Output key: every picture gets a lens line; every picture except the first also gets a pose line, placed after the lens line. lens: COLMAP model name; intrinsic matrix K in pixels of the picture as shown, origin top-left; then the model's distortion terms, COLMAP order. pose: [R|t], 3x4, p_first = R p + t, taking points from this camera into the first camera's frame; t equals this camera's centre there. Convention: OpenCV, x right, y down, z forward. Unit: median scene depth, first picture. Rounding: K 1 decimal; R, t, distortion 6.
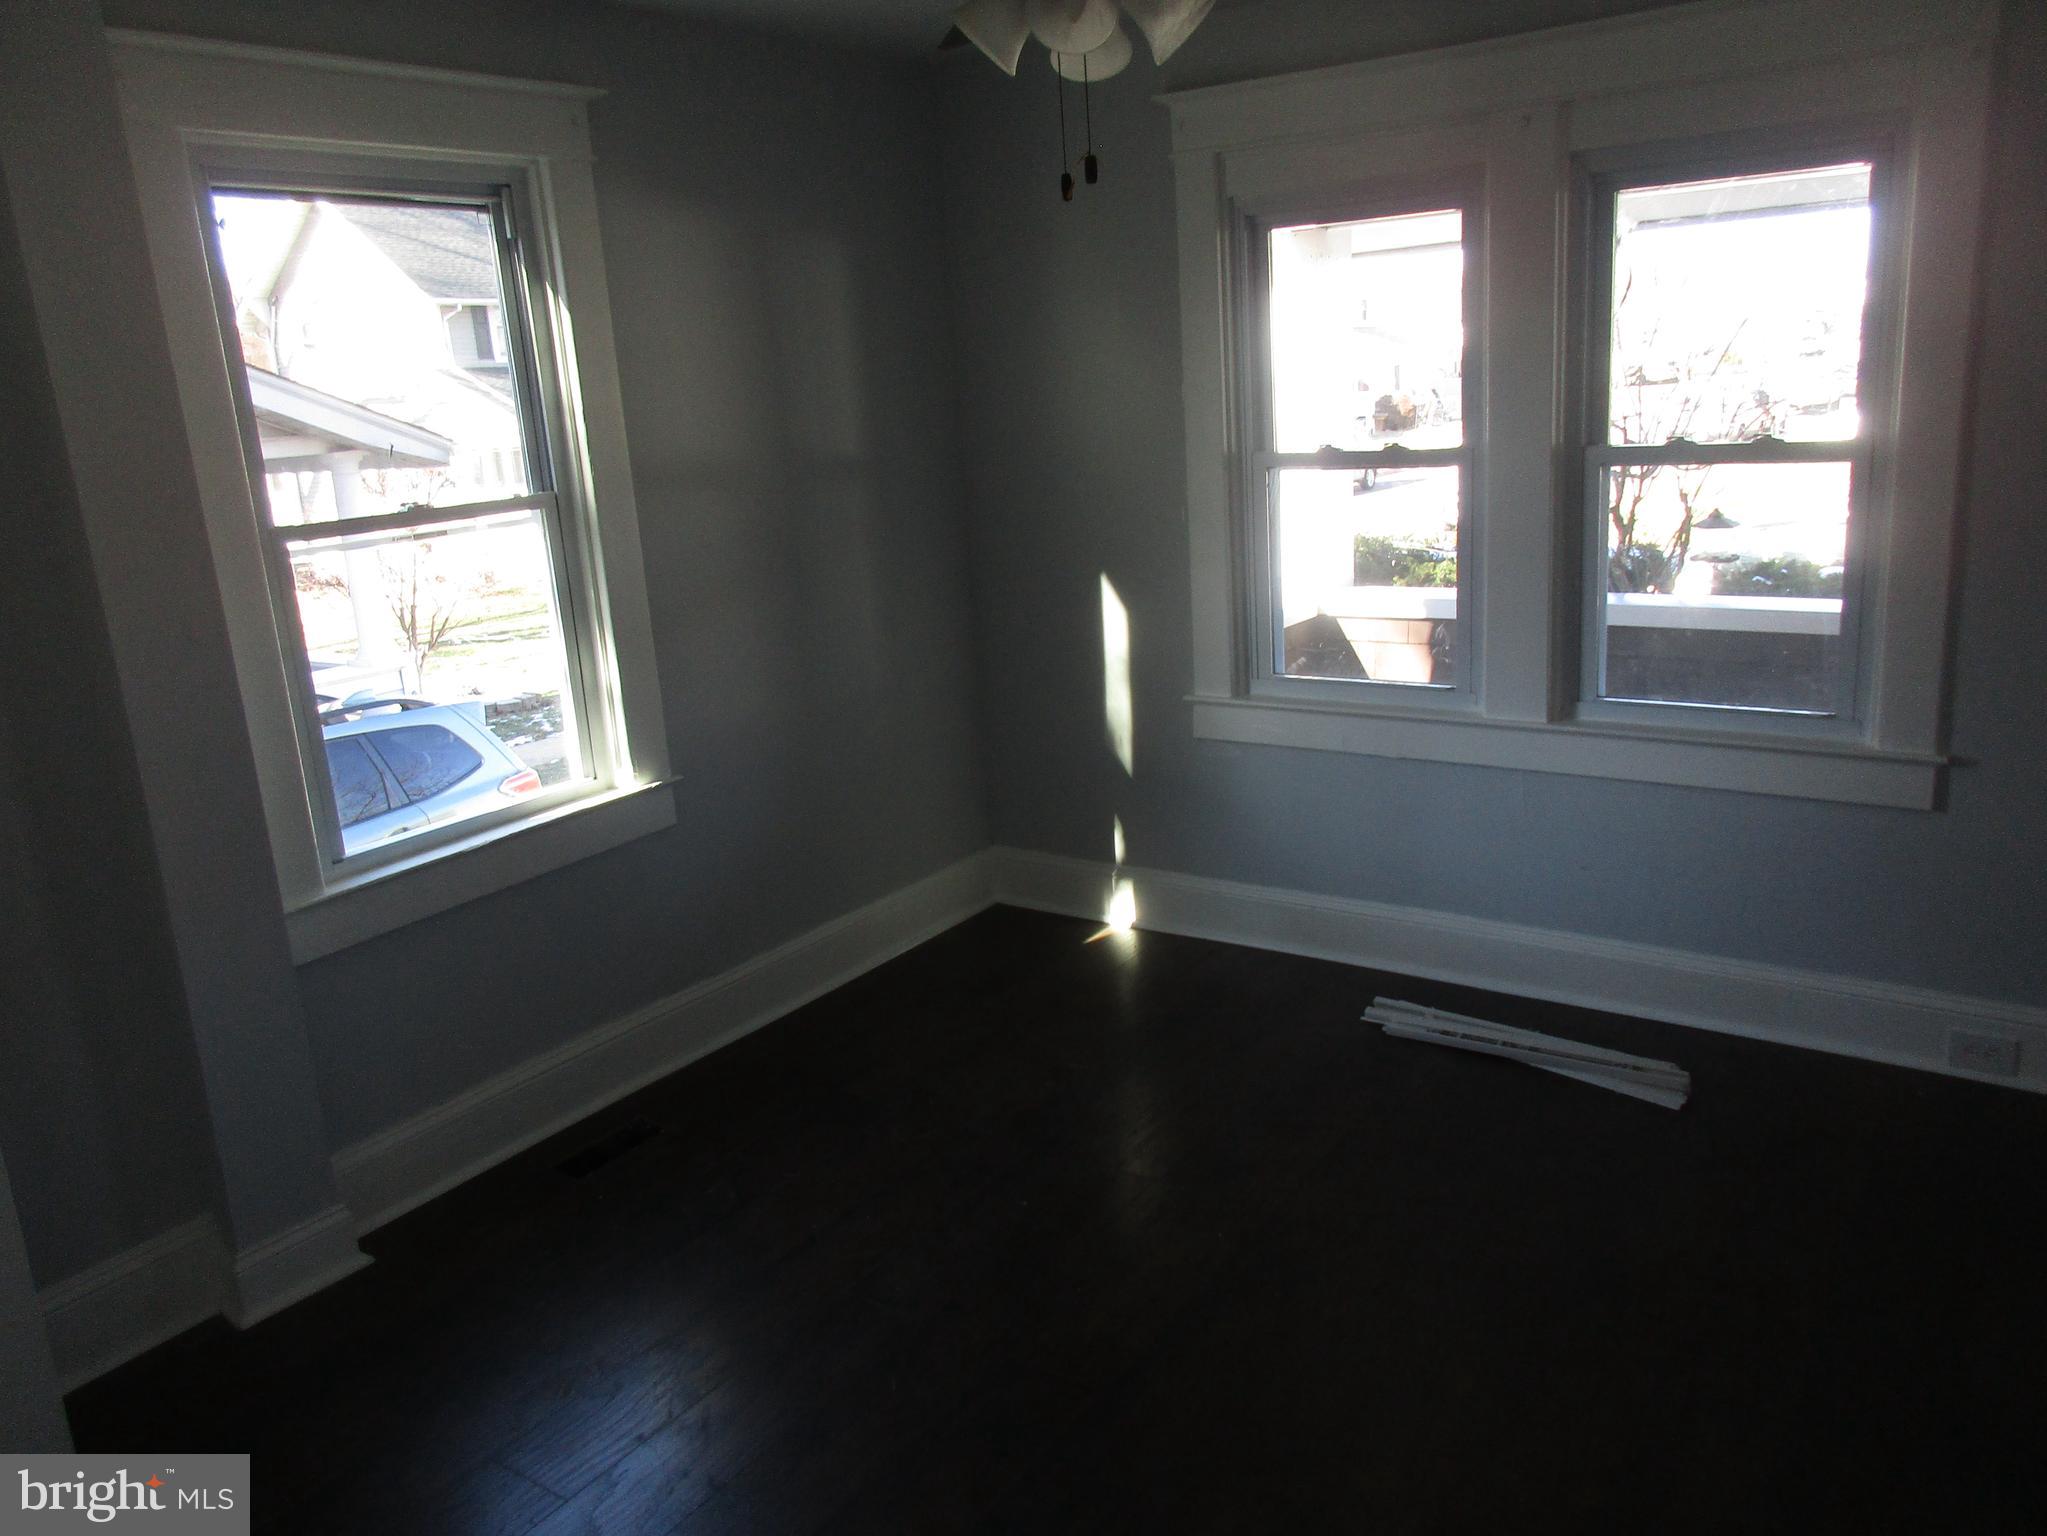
lens RADIAL K [[1533.2, 0, 1030.6], [0, 1533.2, 777.7], [0, 0, 1]] dist [-0.005712, -0.002969]
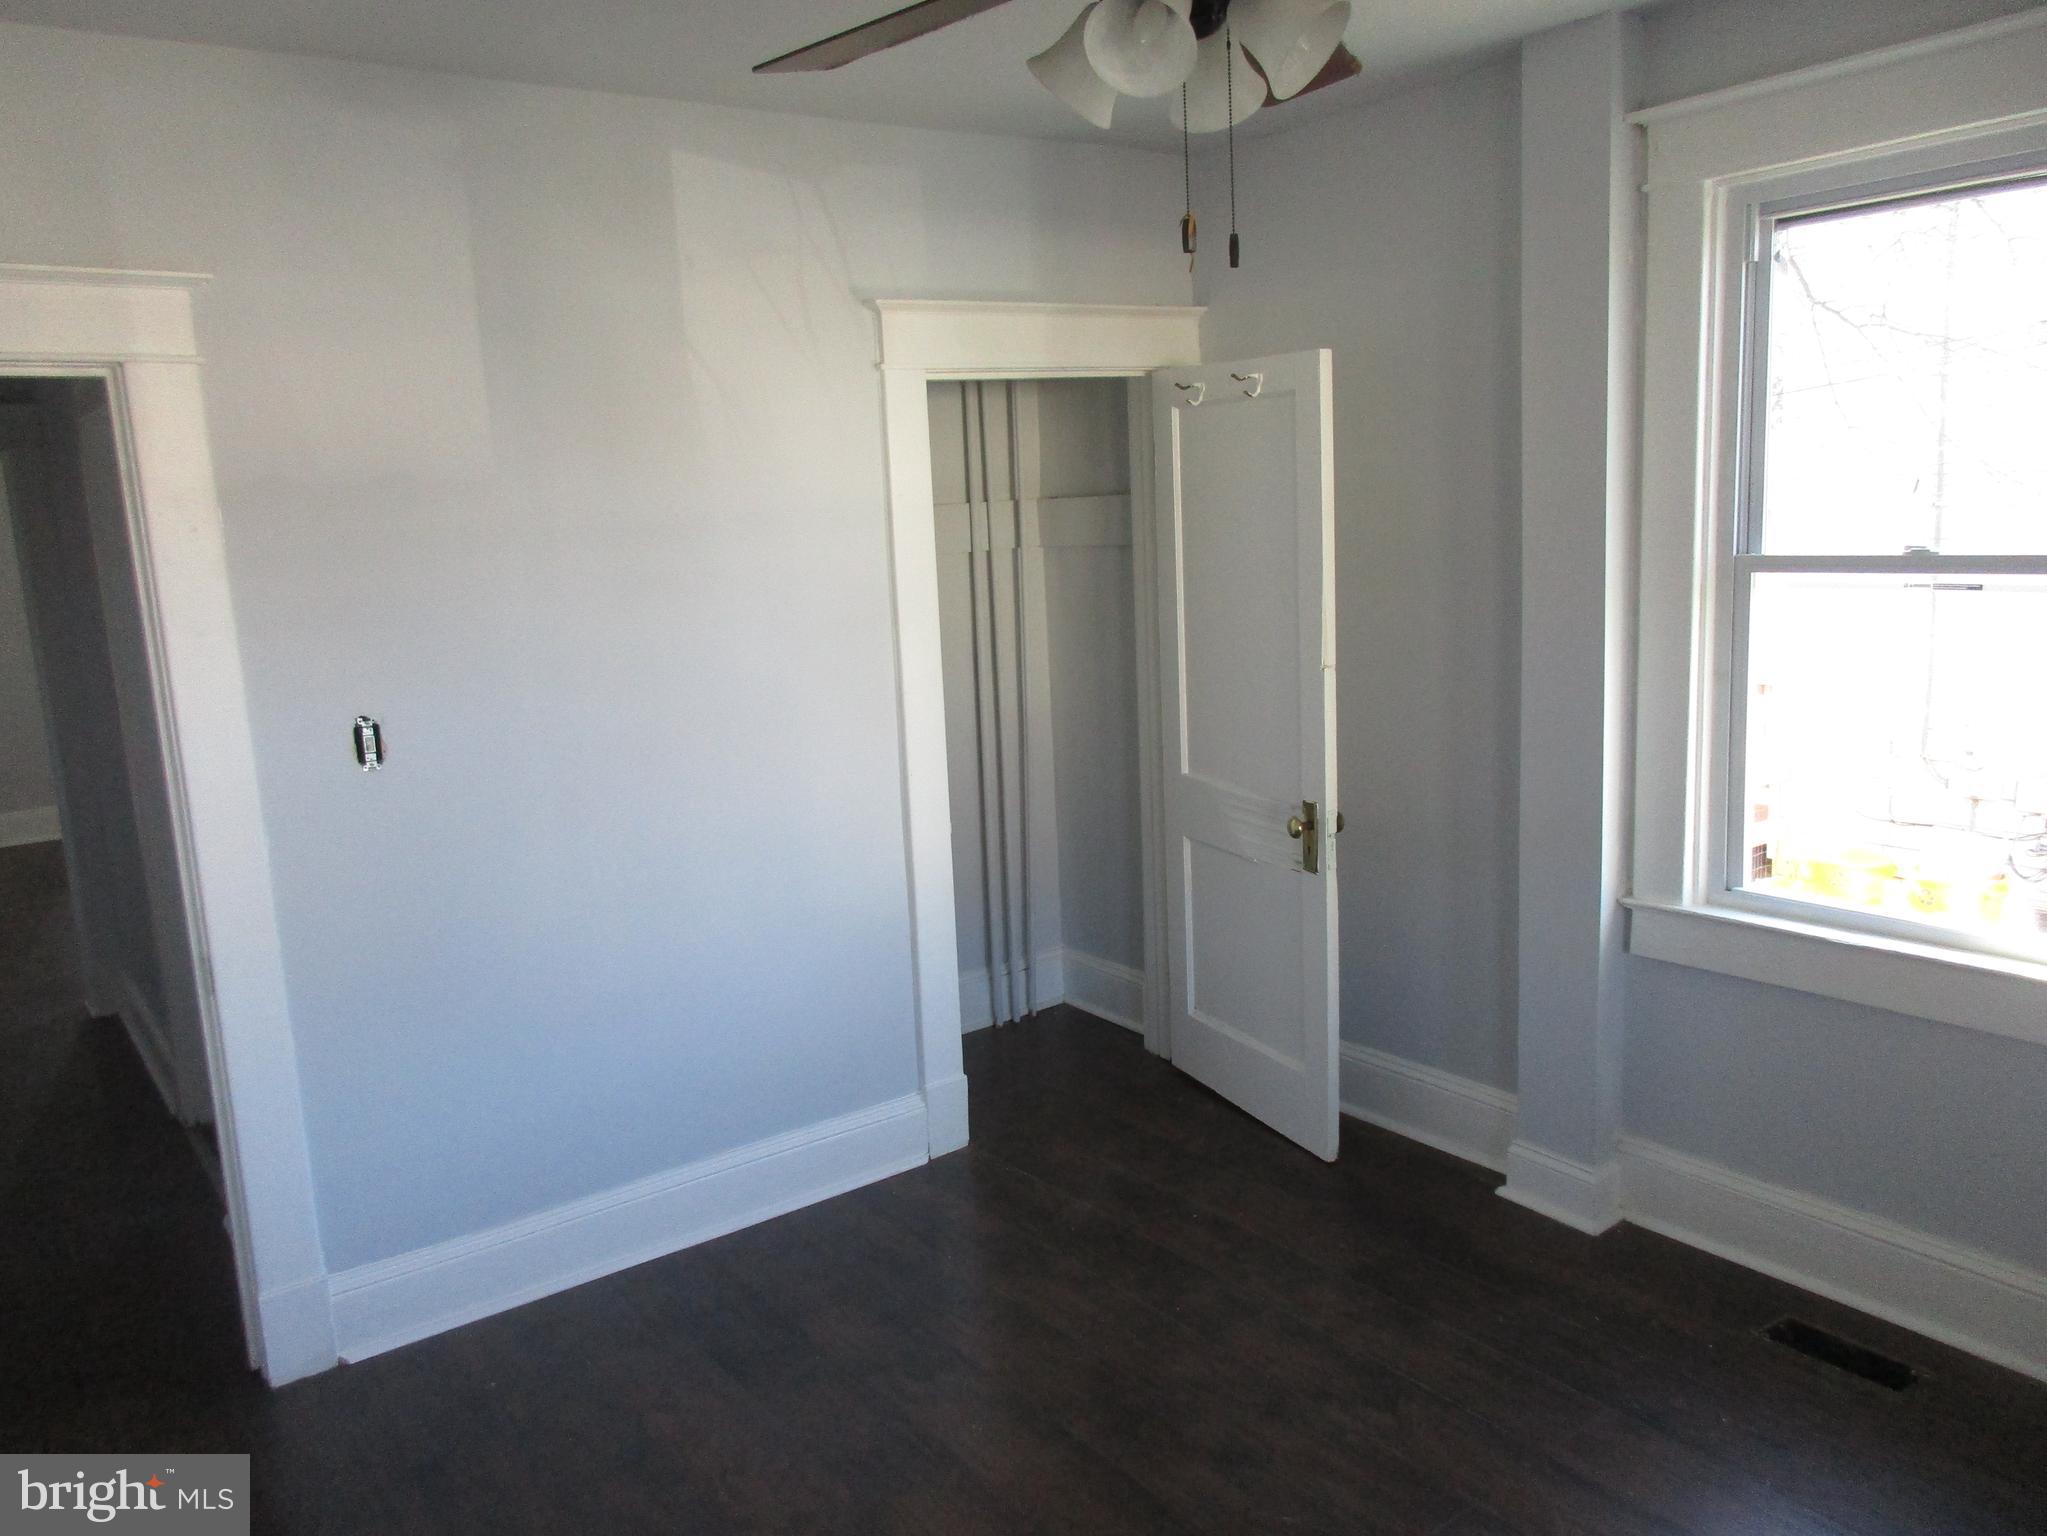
lens RADIAL K [[1533.2, 0, 1034.1], [0, 1533.2, 775.3], [0, 0, 1]] dist [-0.005712, -0.002969]
pose [[-0.321495, 0.248501, -0.913722, 0.608145], [-0.174898, 0.932764, 0.315218, -0.258786], [0.930619, 0.261149, -0.256417, 0.839493]]
